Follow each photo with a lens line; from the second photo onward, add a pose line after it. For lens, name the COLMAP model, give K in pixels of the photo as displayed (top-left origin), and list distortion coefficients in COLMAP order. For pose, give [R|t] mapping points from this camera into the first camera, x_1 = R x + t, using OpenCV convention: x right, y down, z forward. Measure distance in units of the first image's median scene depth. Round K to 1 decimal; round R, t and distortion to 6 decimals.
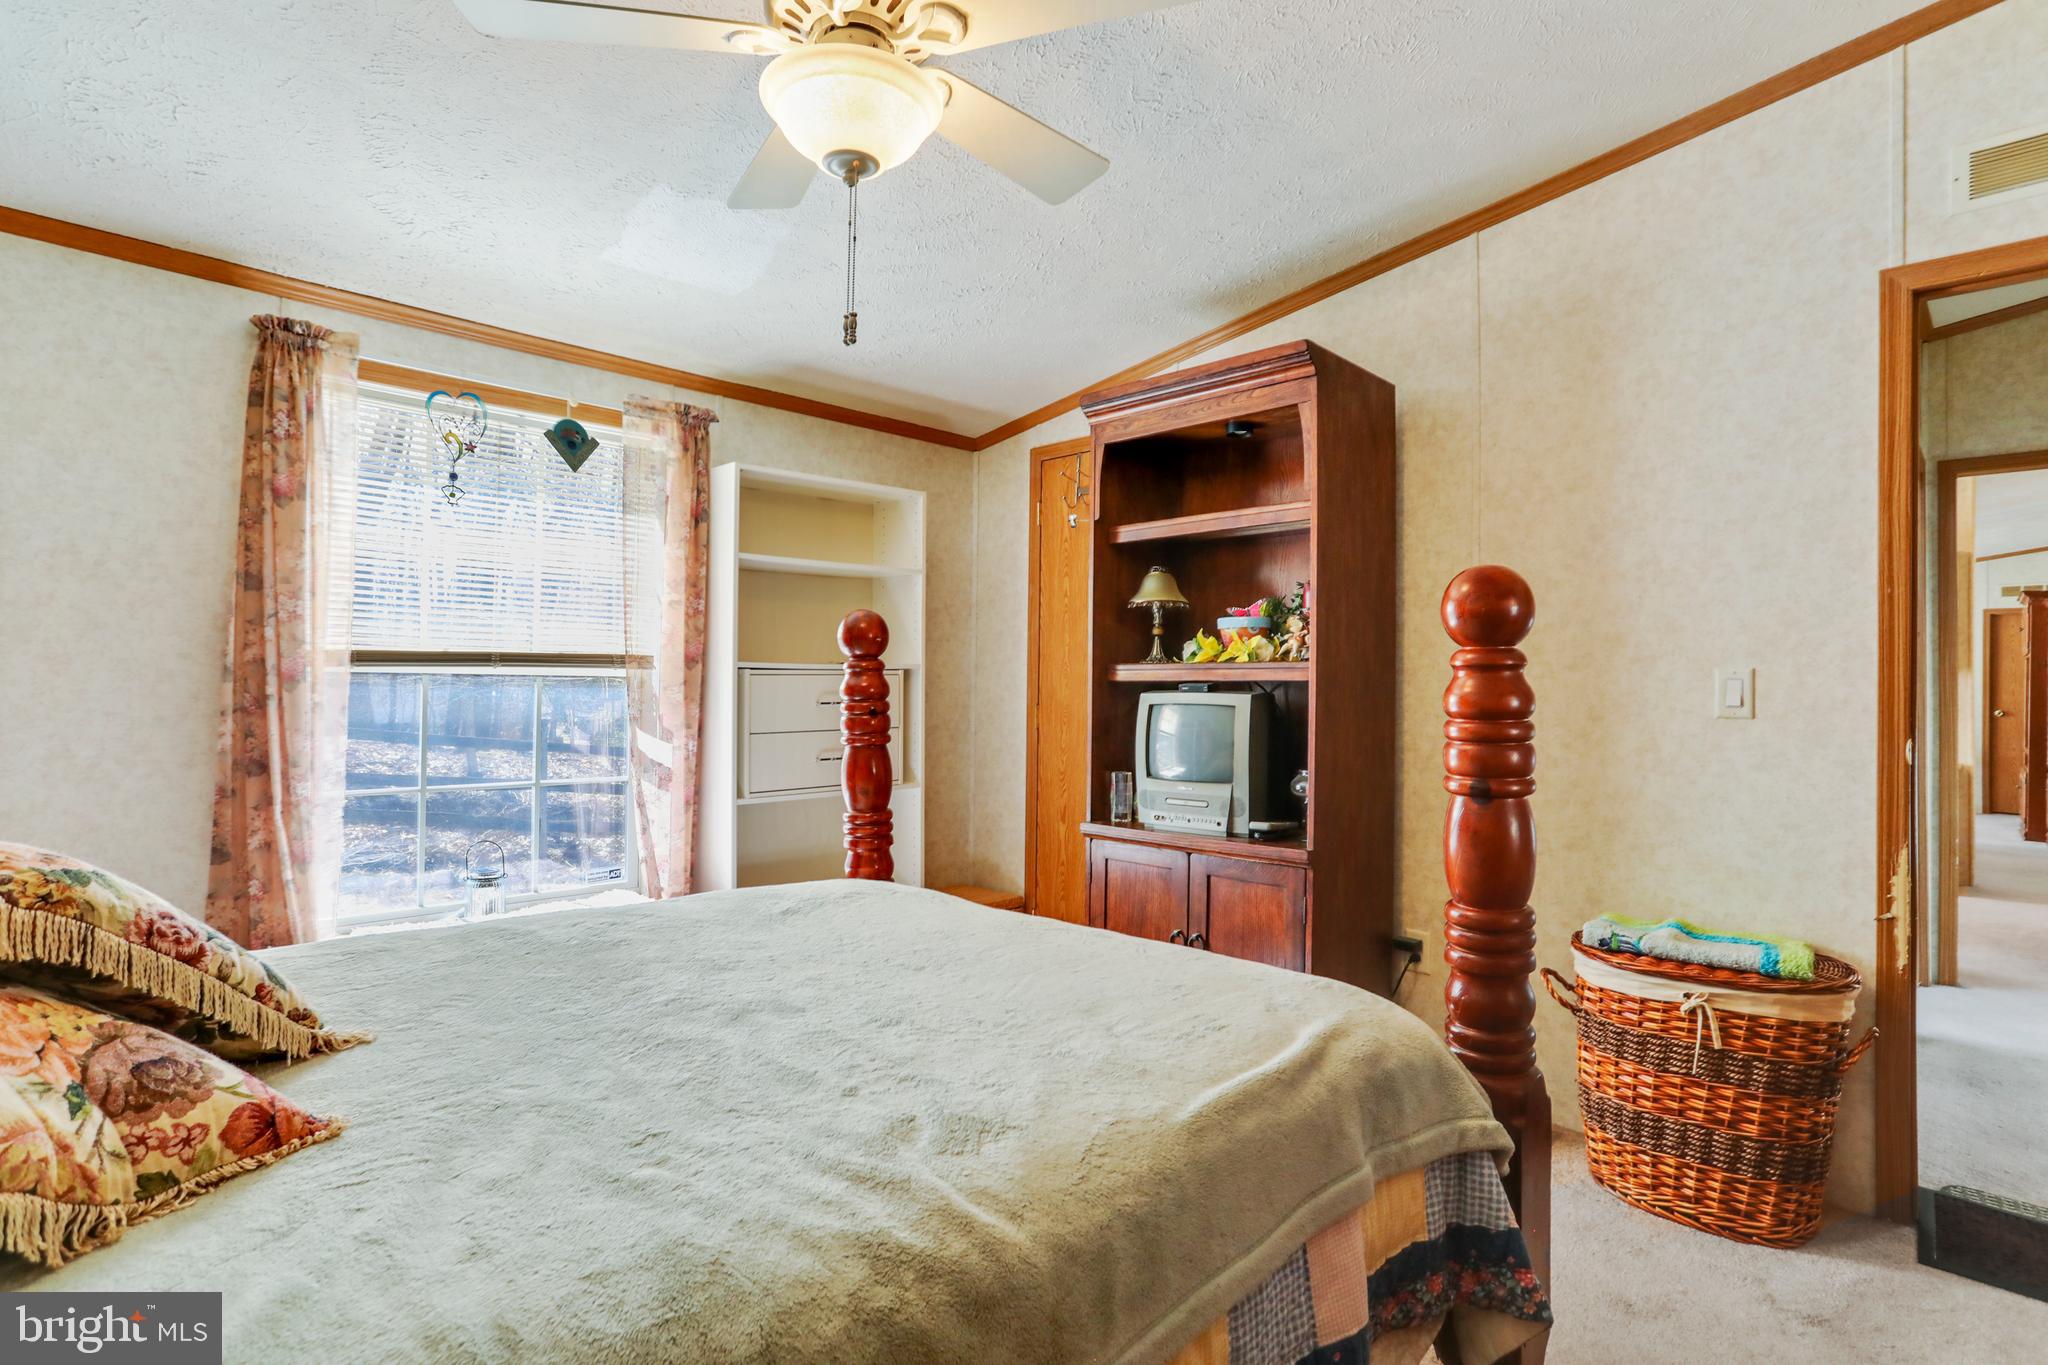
lens RADIAL K [[1011.0, 0, 1028.9], [0, 1011.0, 689.9], [0, 0, 1]] dist [-0.057157, 0.033701]
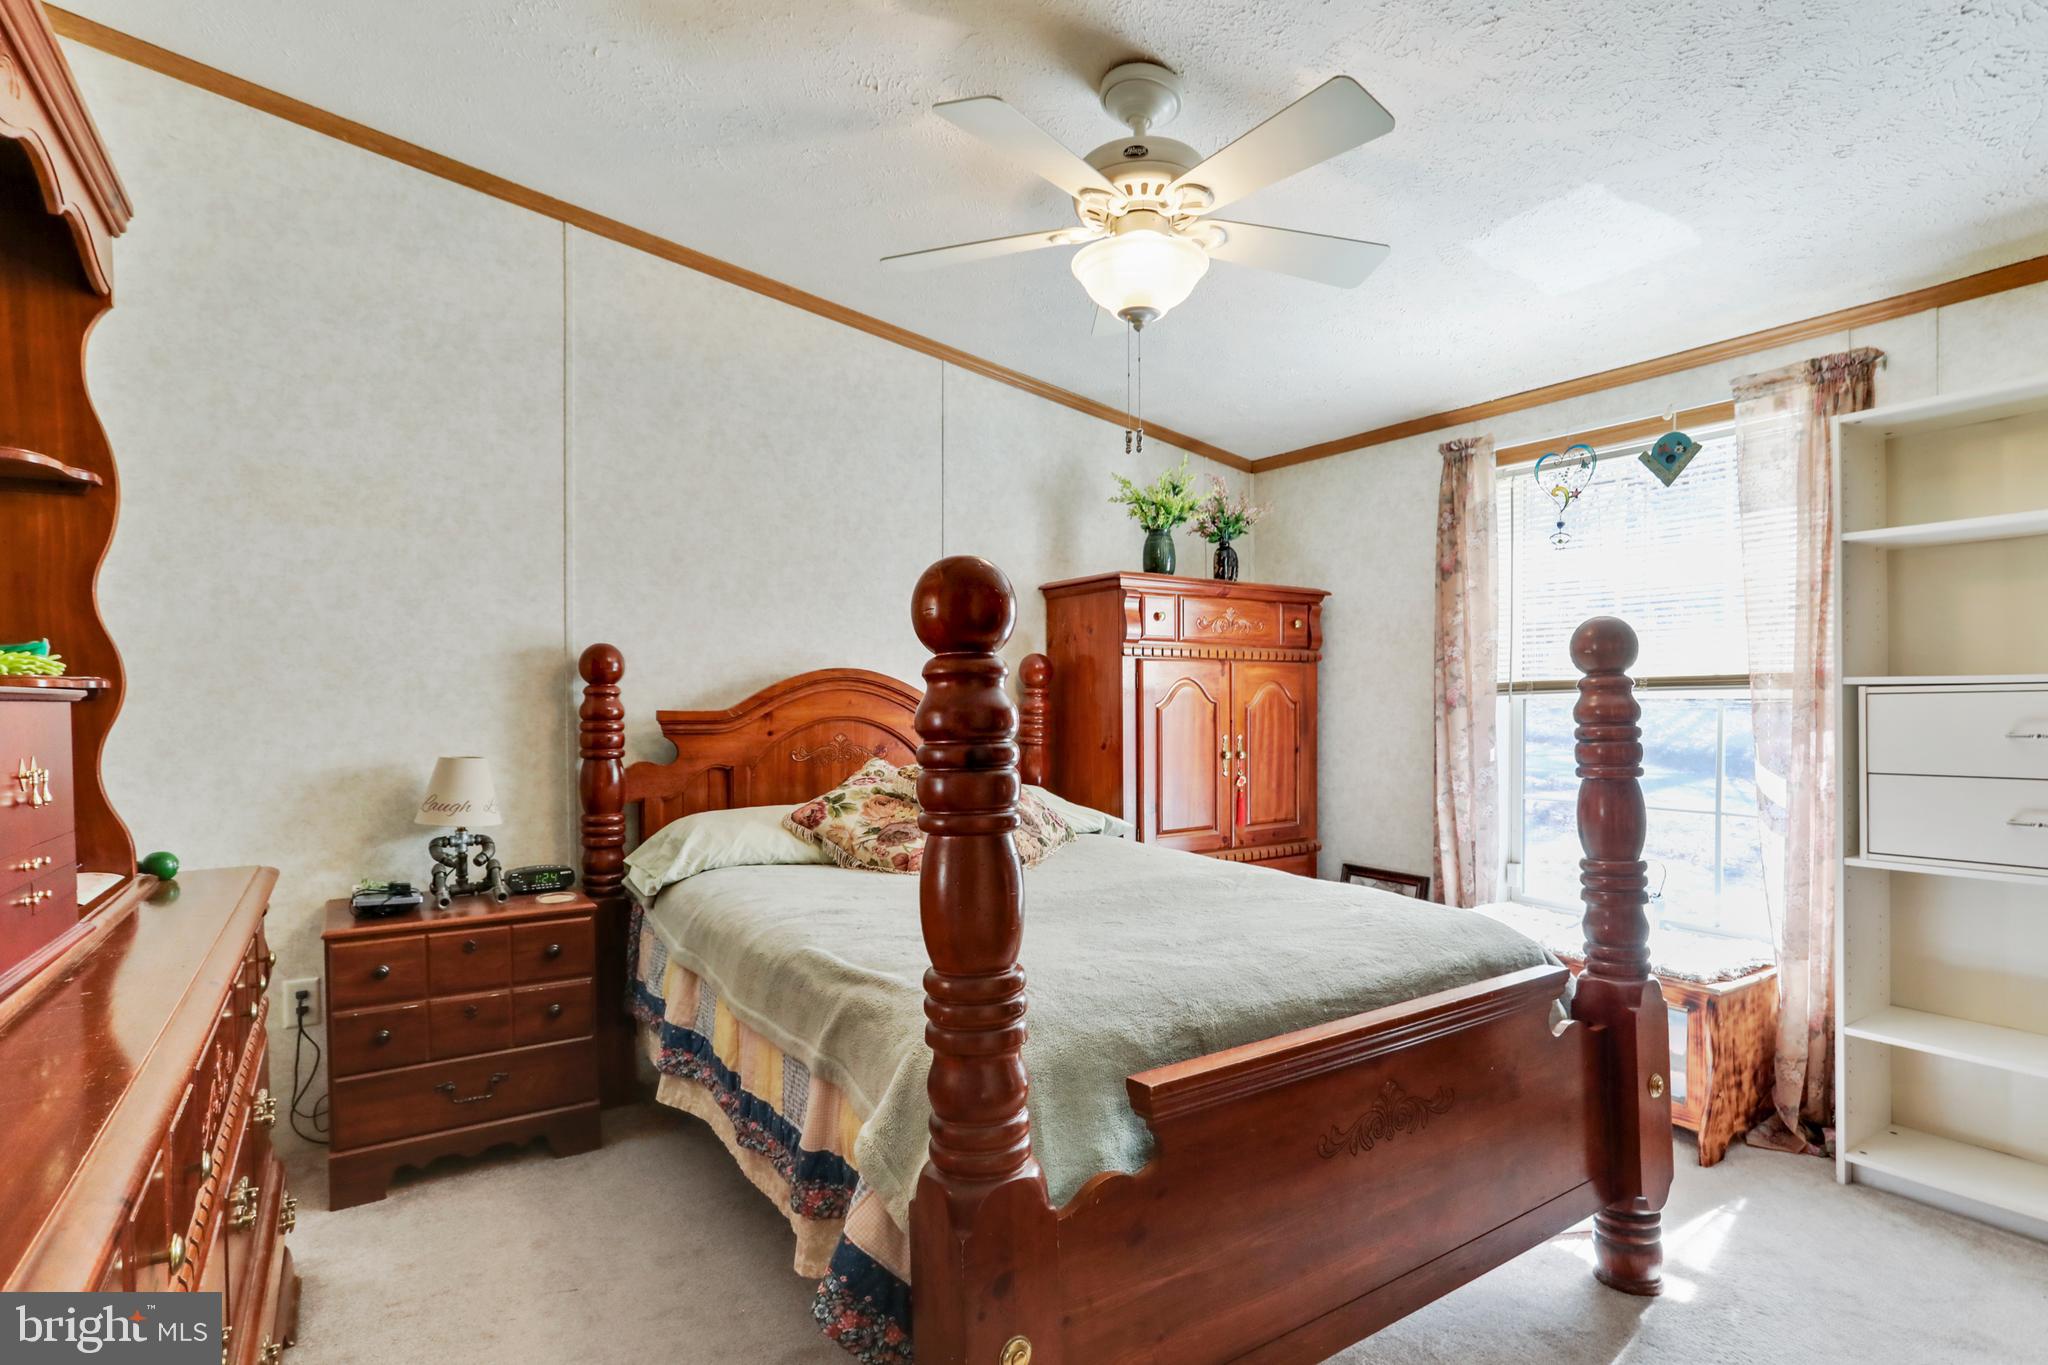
lens RADIAL K [[1011.0, 0, 1028.9], [0, 1011.0, 689.9], [0, 0, 1]] dist [-0.057157, 0.033701]
pose [[-0.205117, -0.022926, -0.978469, 0.736524], [-0.005801, 0.999737, -0.022209, 0.003925], [0.978720, 0.001121, -0.205196, 0.718922]]
